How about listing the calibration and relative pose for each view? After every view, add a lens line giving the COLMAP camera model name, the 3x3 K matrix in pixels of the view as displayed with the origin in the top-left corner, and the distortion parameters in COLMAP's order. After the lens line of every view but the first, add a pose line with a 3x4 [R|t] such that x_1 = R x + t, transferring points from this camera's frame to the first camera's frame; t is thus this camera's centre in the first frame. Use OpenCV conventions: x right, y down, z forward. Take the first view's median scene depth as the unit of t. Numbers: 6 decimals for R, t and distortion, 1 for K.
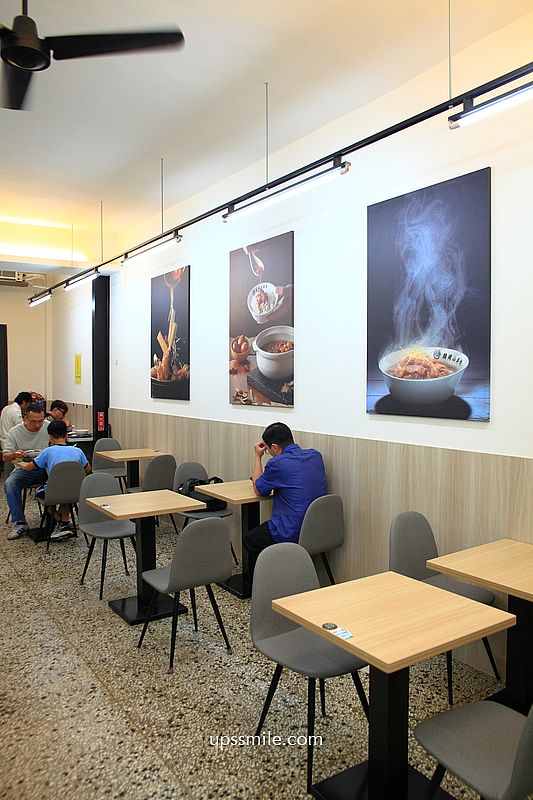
lens RADIAL K [[614.2, 0, 266.5], [0, 614.2, 400.0], [0, 0, 1]] dist [-0.147644, 0.139232]
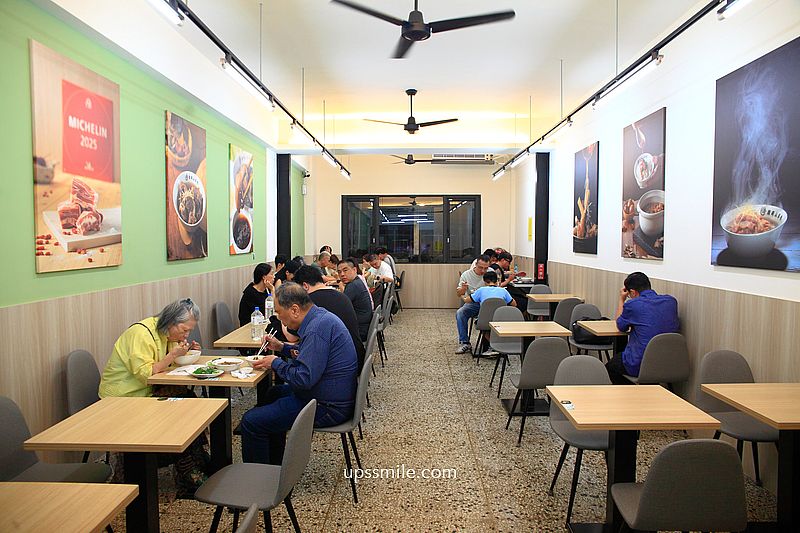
lens RADIAL K [[576.6, 0, 400.0], [0, 576.6, 266.5], [0, 0, 1]] dist [-0.059147, 0.009046]
pose [[0.807919, 0.023660, -0.588818, 0.301542], [-0.016557, 0.999711, 0.017453, 0.015501], [0.589061, -0.004351, 0.808077, -0.180434]]
